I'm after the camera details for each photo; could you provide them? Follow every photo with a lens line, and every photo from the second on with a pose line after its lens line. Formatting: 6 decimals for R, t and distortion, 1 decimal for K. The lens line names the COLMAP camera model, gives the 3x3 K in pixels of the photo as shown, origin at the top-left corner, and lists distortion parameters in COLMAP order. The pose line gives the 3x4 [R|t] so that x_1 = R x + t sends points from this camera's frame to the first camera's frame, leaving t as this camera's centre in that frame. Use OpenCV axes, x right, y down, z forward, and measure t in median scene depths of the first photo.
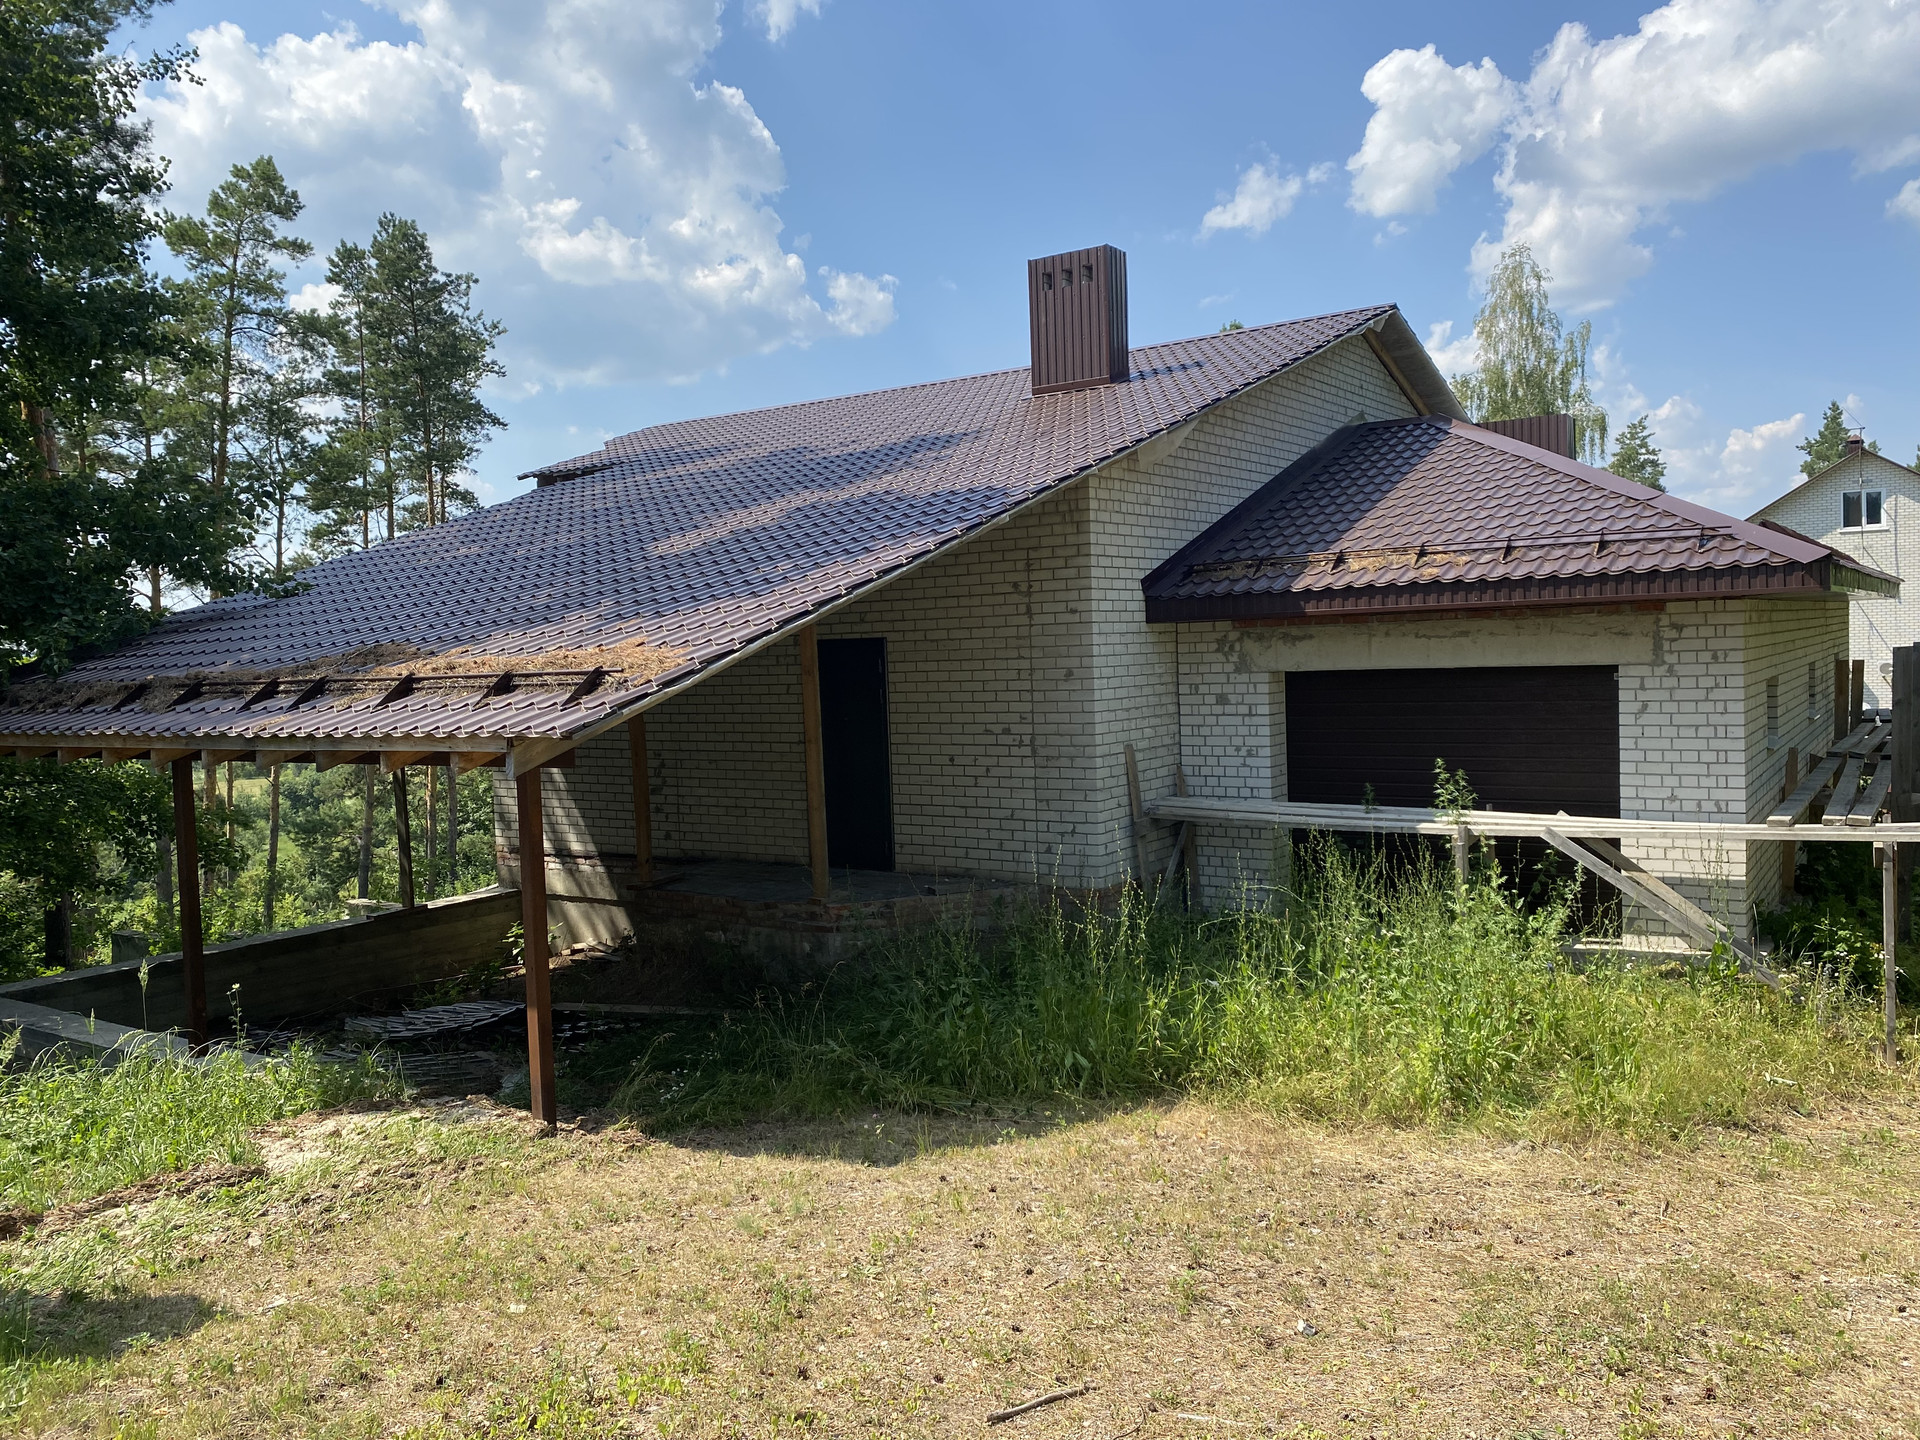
lens RADIAL K [[1407.9, 0, 940.5], [0, 1407.9, 732.0], [0, 0, 1]] dist [-0.038791, 0.044389]
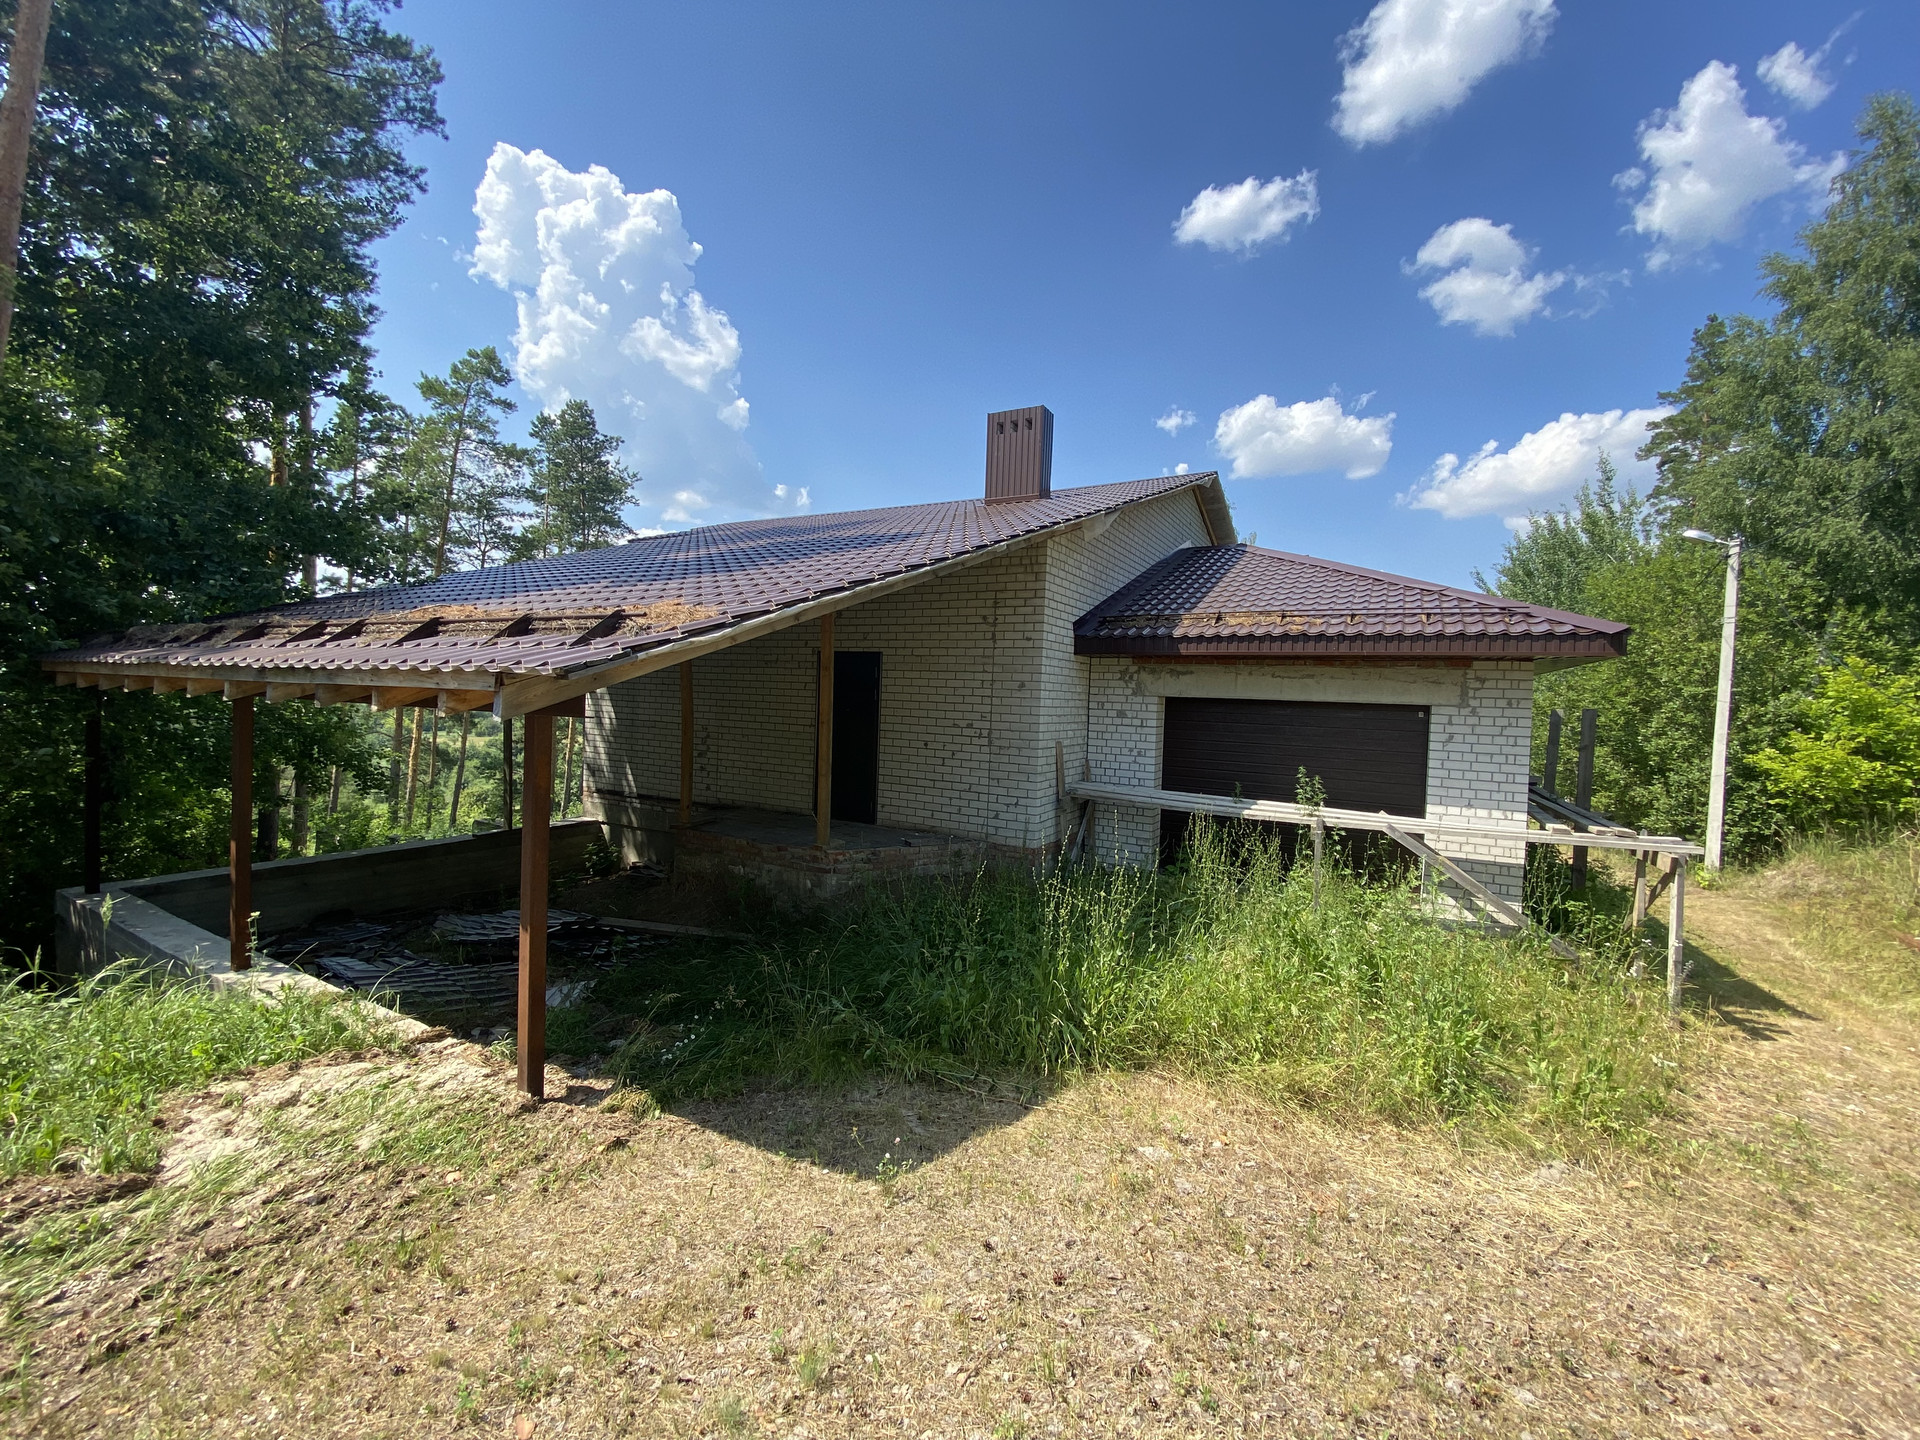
lens RADIAL K [[766.4, 0, 957.5], [0, 766.4, 710.7], [0, 0, 1]] dist [0.009179, -0.016872]
pose [[0.992331, 0.069110, 0.102489, -0.040413], [-0.065524, 0.997129, -0.037950, 0.013505], [-0.104817, 0.030944, 0.994010, 0.271579]]
